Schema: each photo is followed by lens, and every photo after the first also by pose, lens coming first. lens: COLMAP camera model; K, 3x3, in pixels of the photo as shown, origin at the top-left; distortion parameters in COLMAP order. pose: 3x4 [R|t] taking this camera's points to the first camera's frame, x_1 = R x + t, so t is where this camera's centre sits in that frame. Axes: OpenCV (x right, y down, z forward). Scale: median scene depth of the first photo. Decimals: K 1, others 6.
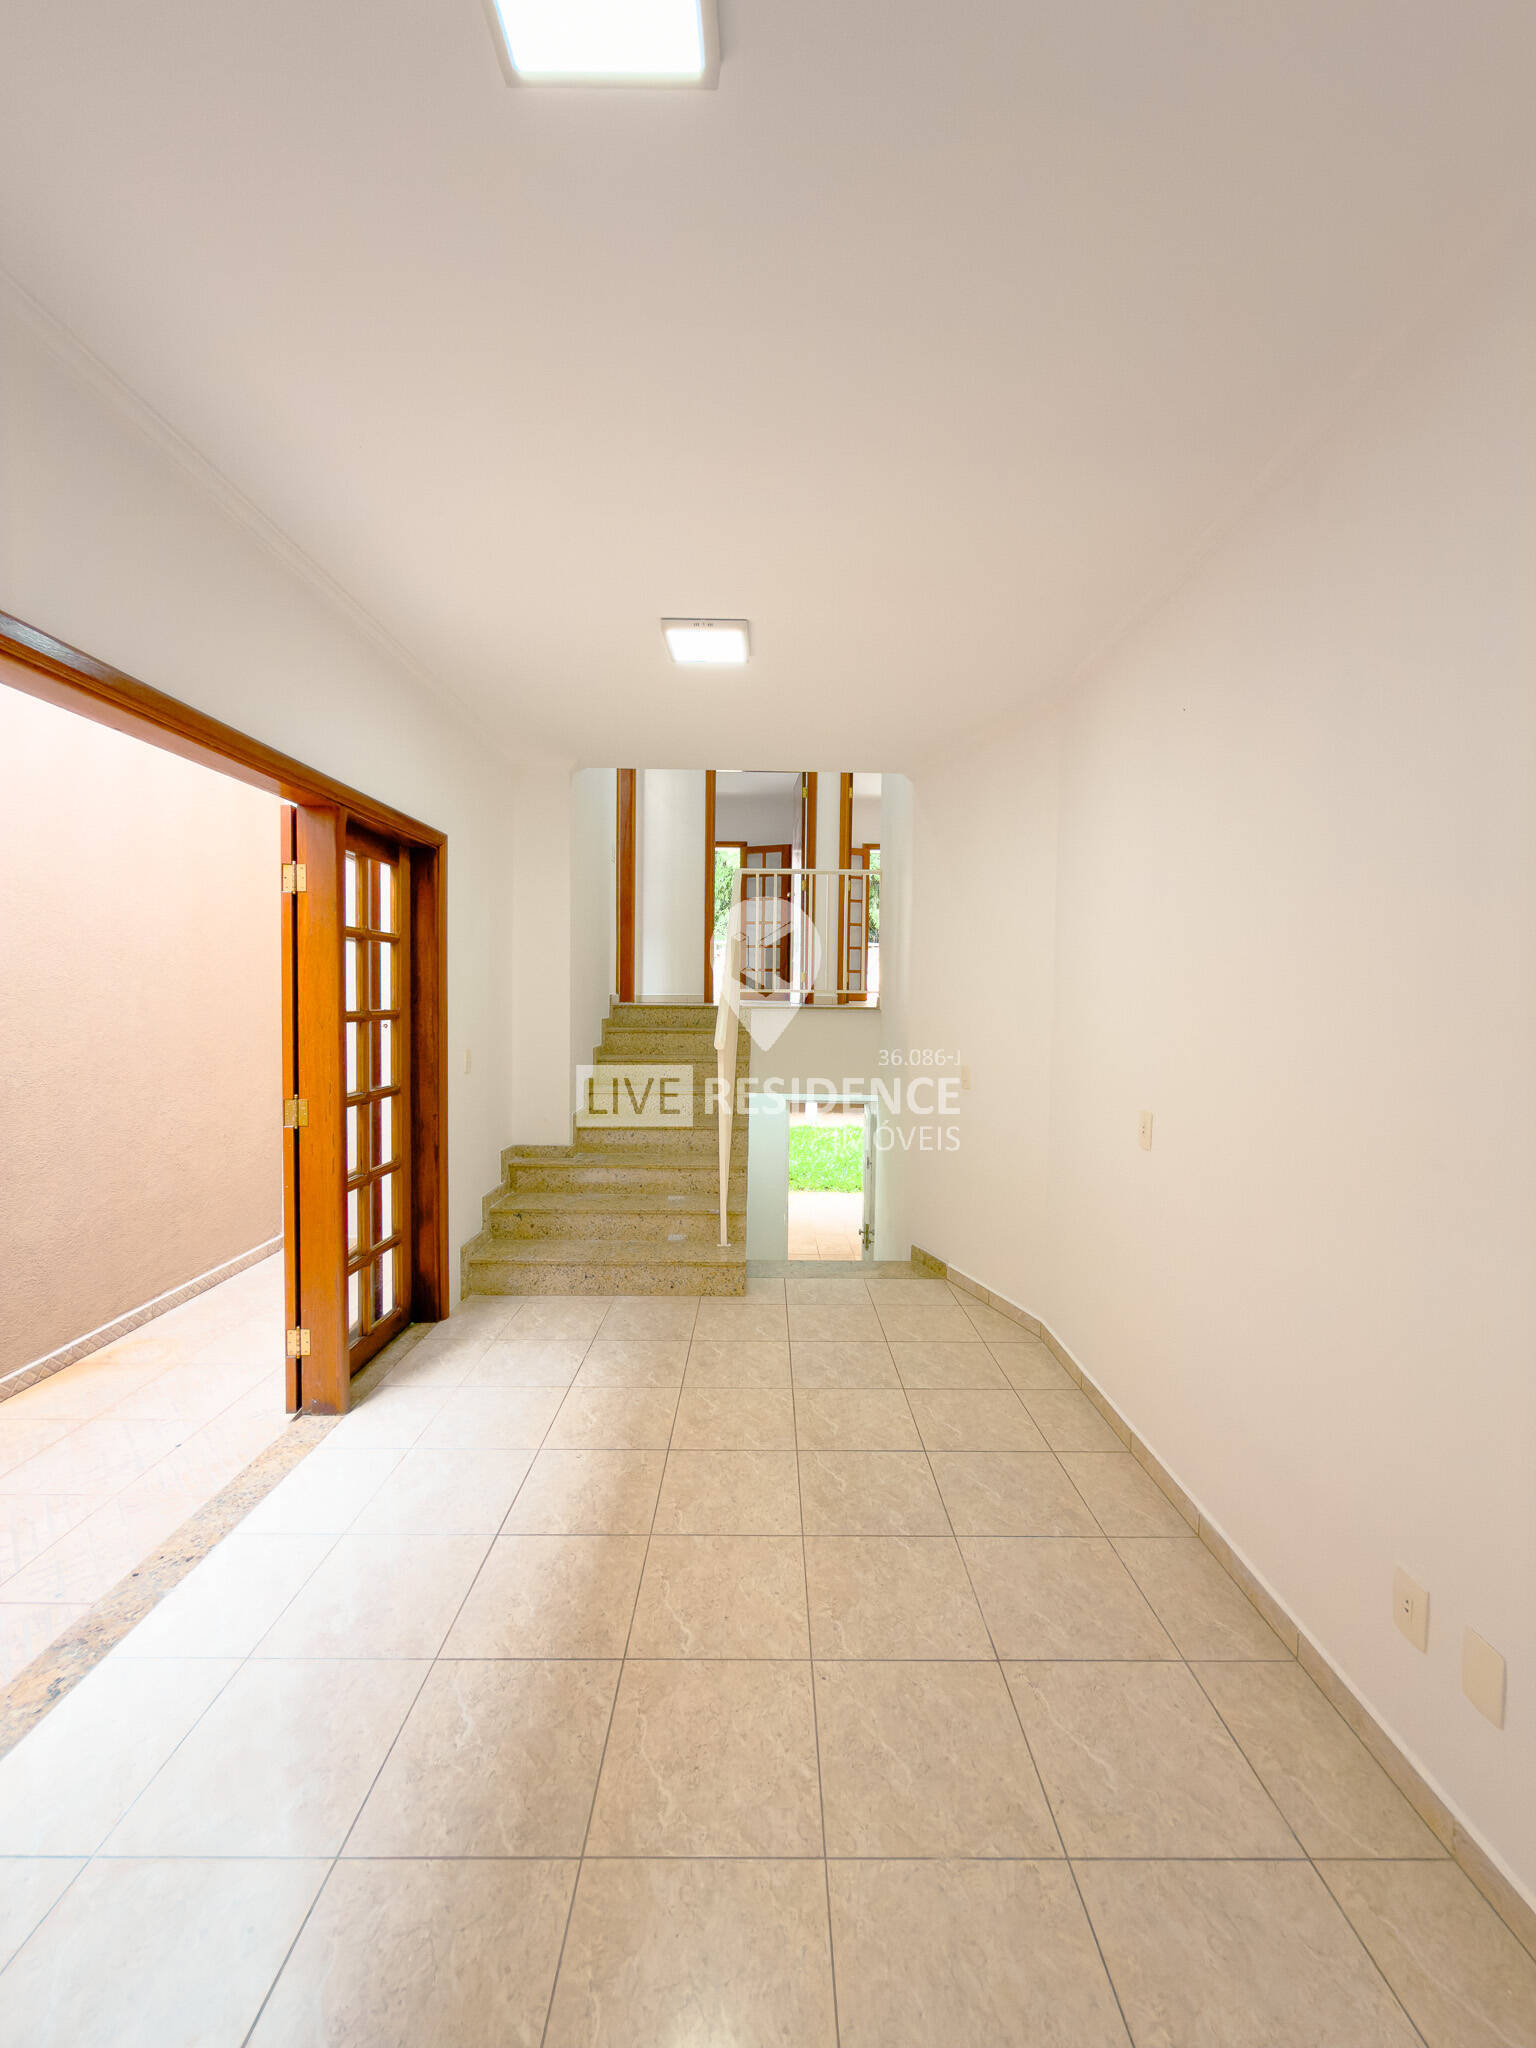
lens RADIAL K [[838.4, 0, 774.4], [0, 838.4, 1027.6], [0, 0, 1]] dist [-0.001592, 0.000469]
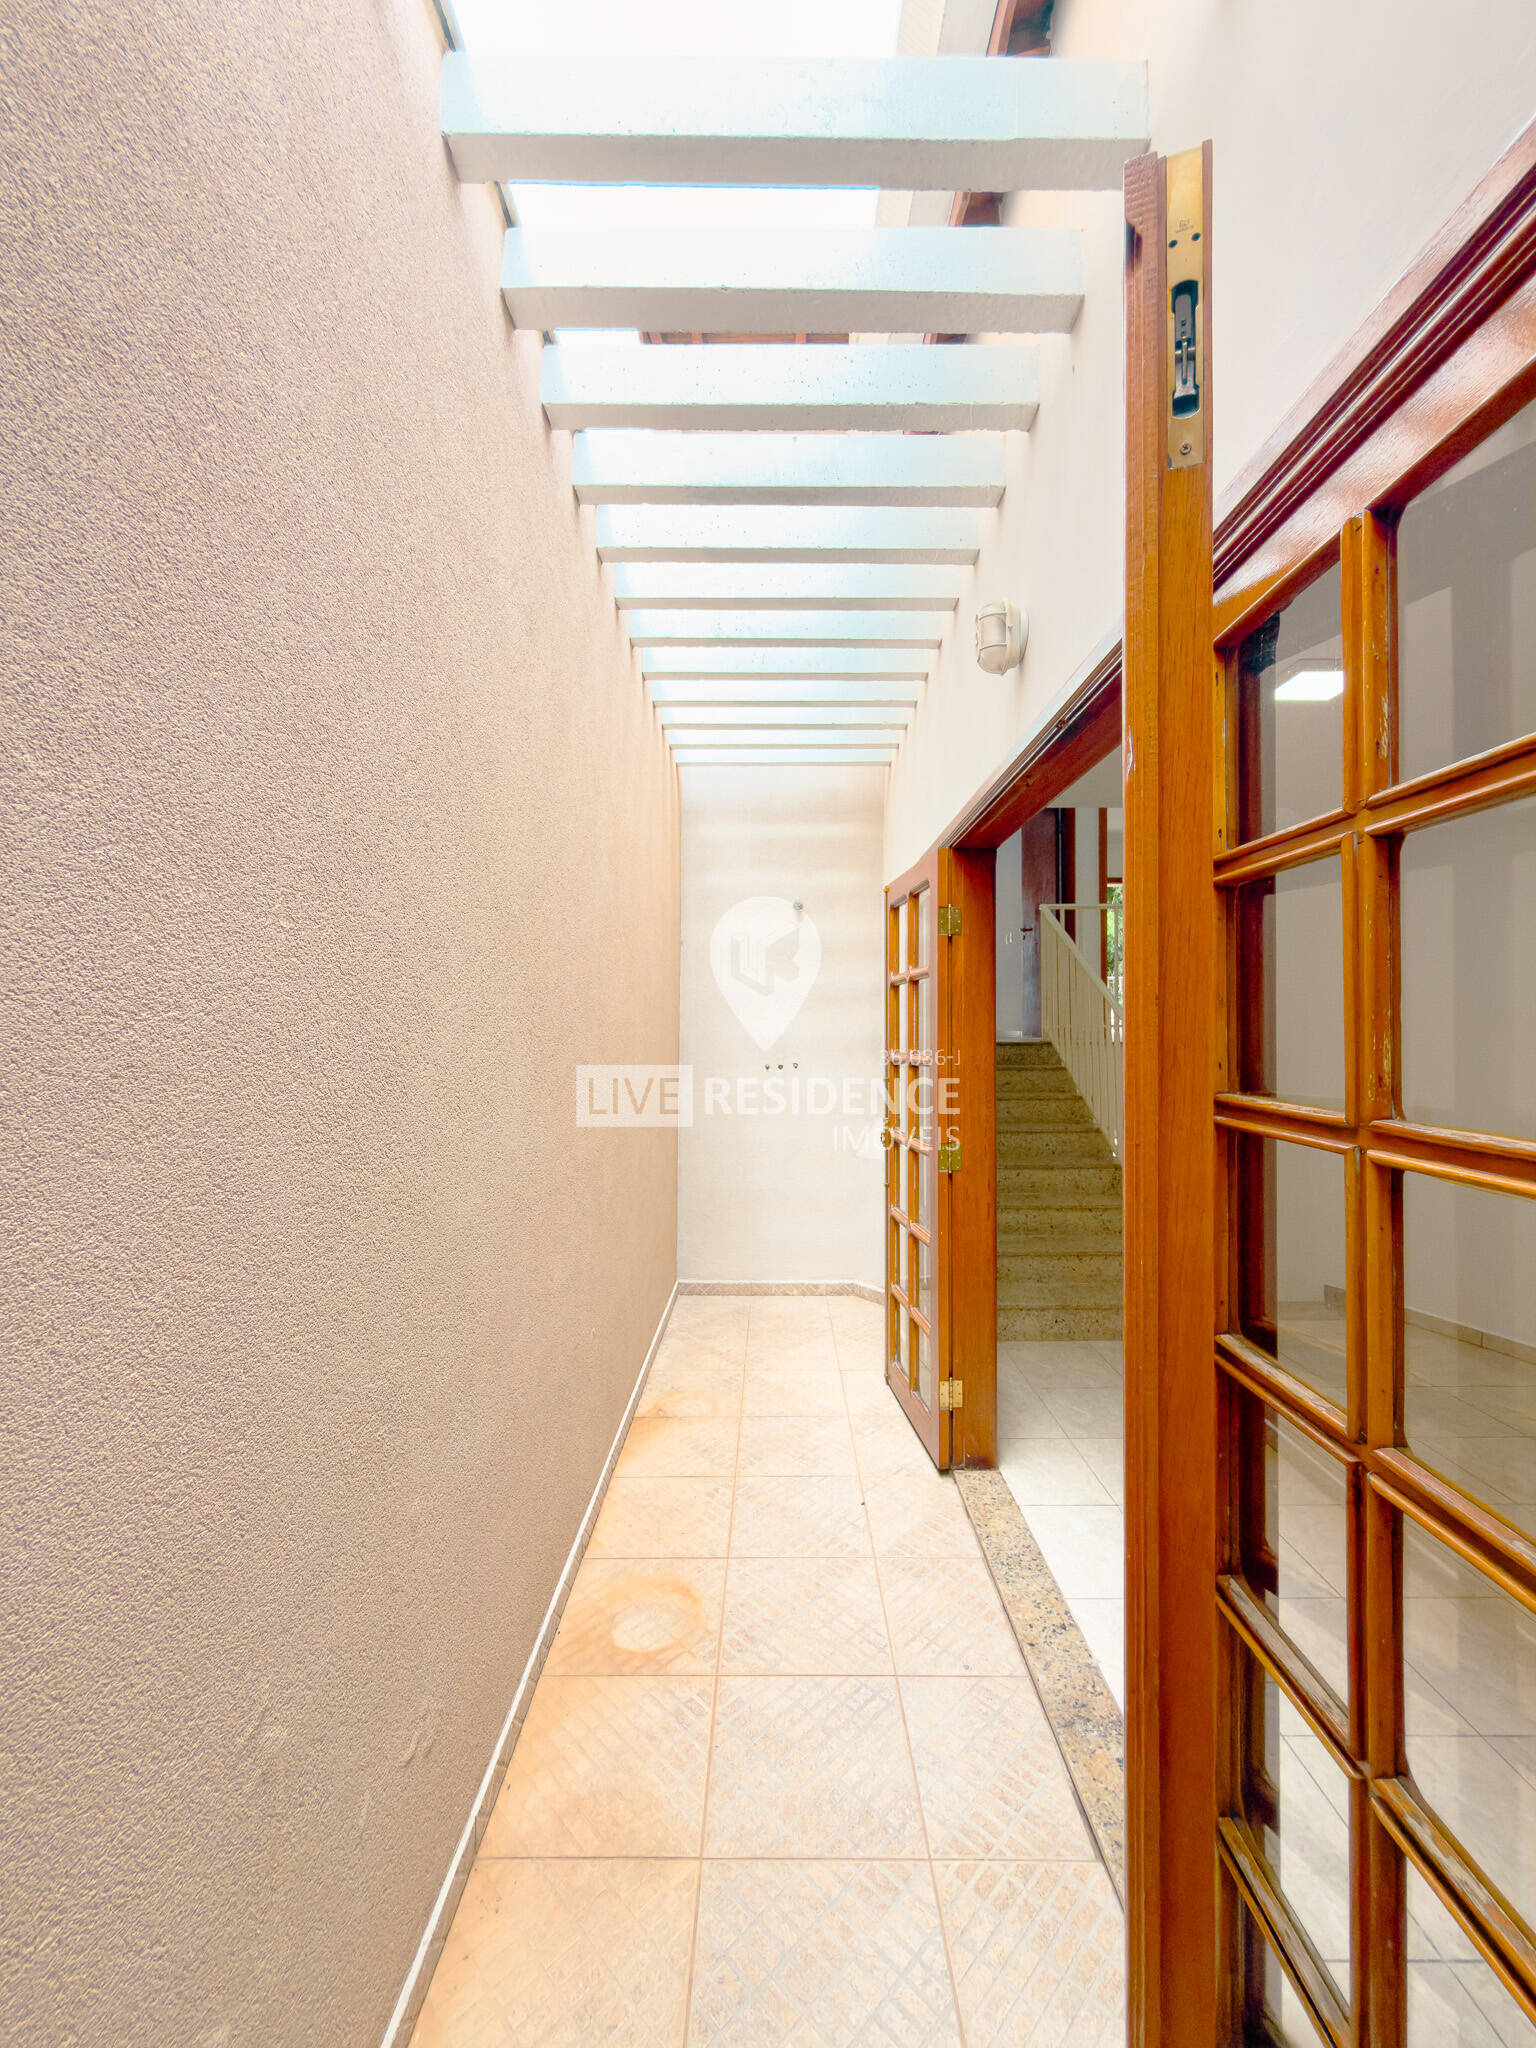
lens RADIAL K [[838.4, 0, 769.8], [0, 838.4, 1022.0], [0, 0, 1]] dist [-0.001592, 0.000469]
pose [[0.999618, -0.016155, -0.022411, -0.530310], [0.015058, 0.998719, -0.048308, -0.009491], [0.023162, 0.047952, 0.998581, -0.001270]]
